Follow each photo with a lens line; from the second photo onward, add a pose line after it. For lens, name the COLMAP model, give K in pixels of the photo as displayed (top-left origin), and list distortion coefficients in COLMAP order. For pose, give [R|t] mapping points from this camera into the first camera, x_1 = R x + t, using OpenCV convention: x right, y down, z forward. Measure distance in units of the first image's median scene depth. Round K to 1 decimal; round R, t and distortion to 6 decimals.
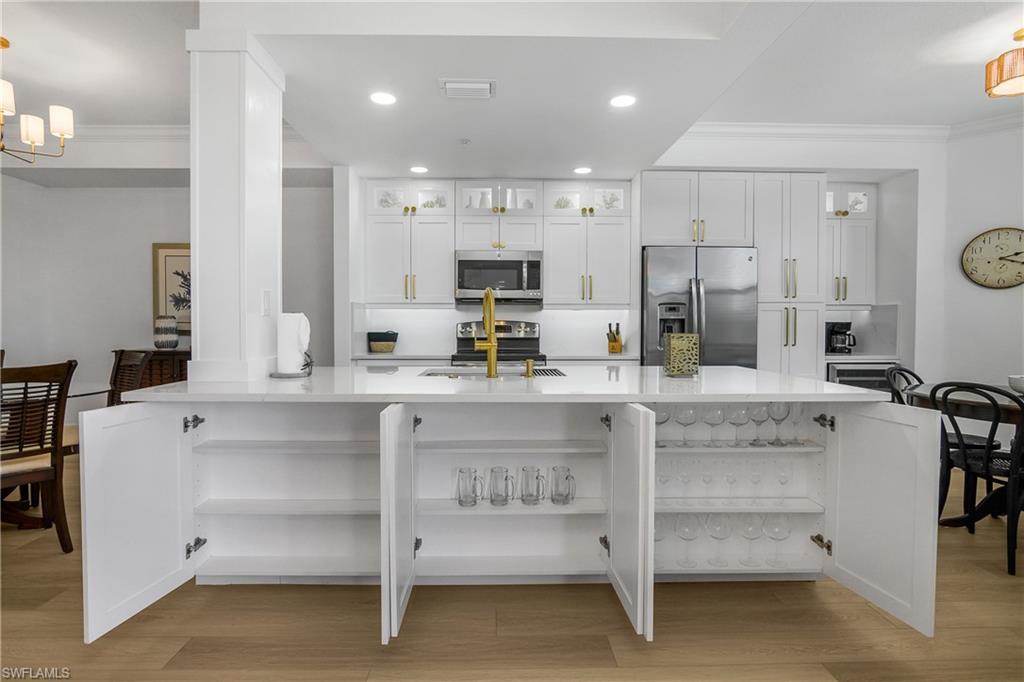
lens RADIAL K [[504.4, 0, 495.9], [0, 504.4, 335.9], [0, 0, 1]] dist [-0.028545, 0.001126]
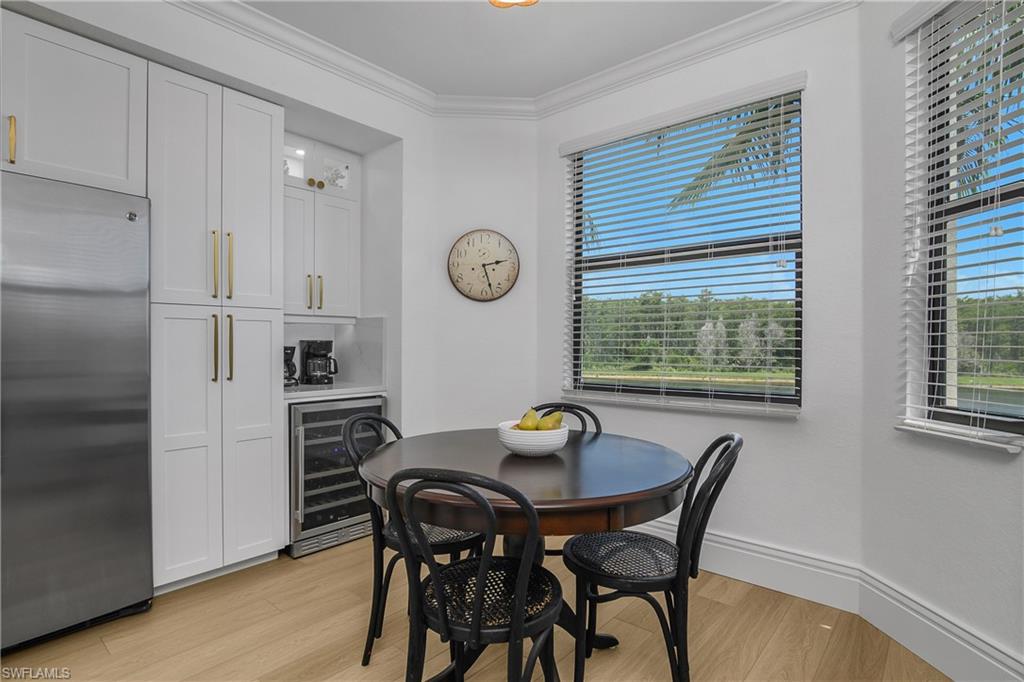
lens RADIAL K [[527.2, 0, 481.1], [0, 527.2, 343.8], [0, 0, 1]] dist [0.000237, 0.000838]
pose [[0.693109, 0.000258, 0.720833, 0.320566], [0.015378, 0.999767, -0.015144, -0.008314], [-0.720669, 0.021582, 0.692944, 0.322655]]
